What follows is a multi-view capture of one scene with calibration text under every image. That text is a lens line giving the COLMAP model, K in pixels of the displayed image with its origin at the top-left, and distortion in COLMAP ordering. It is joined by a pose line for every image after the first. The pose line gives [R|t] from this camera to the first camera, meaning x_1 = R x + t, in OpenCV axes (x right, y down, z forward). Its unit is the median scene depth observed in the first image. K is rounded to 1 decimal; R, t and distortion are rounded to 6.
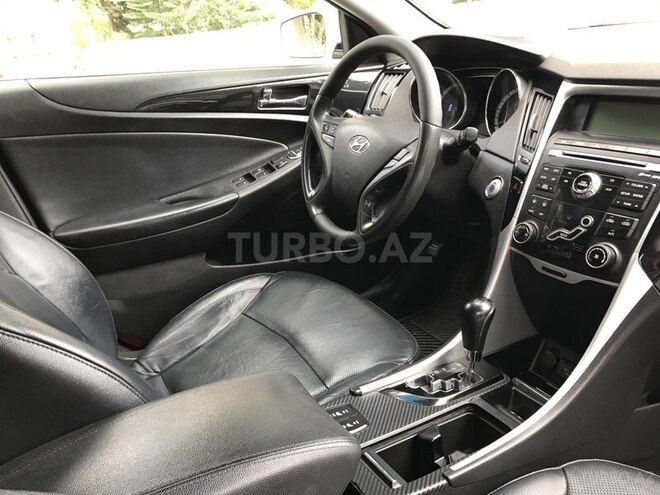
lens RADIAL K [[543.1, 0, 327.2], [0, 543.1, 245.6], [0, 0, 1]] dist [0.010525, -0.000188]
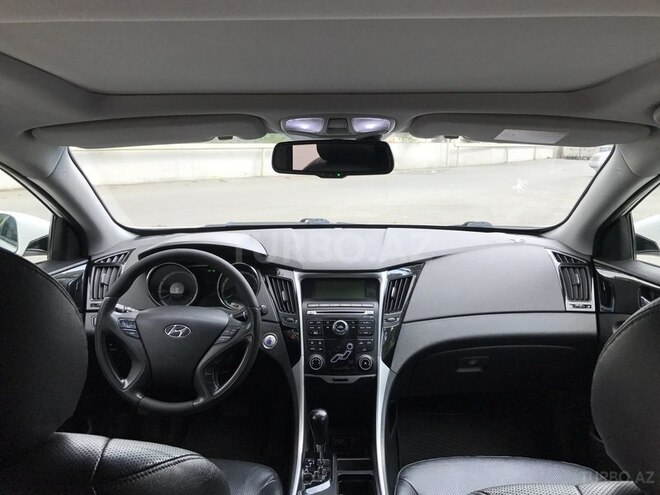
lens RADIAL K [[543.1, 0, 327.2], [0, 543.1, 245.6], [0, 0, 1]] dist [0.010525, -0.000188]
pose [[0.503300, -0.059958, 0.862029, -1.045103], [0.272779, 0.957604, -0.092658, -0.207321], [-0.819927, 0.281778, 0.498317, 0.054379]]
